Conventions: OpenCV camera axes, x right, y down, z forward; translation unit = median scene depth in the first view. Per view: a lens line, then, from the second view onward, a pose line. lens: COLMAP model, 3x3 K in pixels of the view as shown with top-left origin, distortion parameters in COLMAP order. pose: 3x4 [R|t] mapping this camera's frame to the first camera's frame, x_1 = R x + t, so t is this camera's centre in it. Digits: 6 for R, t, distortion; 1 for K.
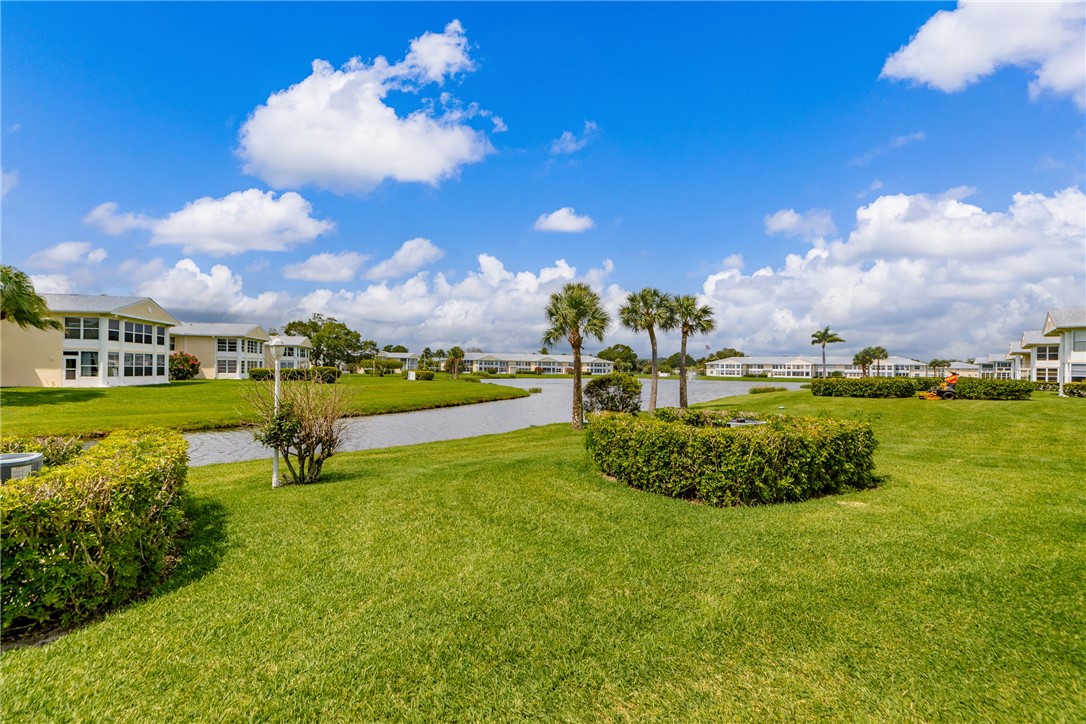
lens RADIAL K [[489.6, 0, 548.5], [0, 489.6, 368.2], [0, 0, 1]] dist [0.010817, -0.000201]
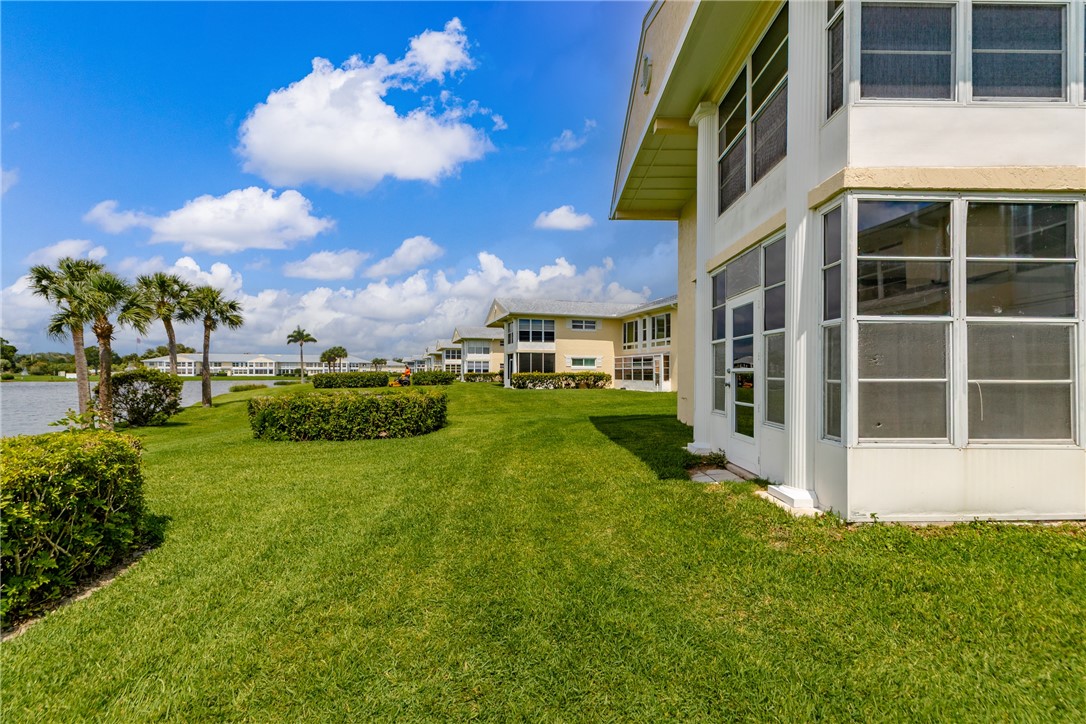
lens RADIAL K [[500.0, 0, 552.7], [0, 500.0, 370.8], [0, 0, 1]] dist [-0.044666, 0.013607]
pose [[0.520075, -0.010350, 0.854058, -0.143491], [0.002762, 0.999942, 0.010436, 0.004743], [-0.854116, -0.003069, 0.520073, -0.056586]]
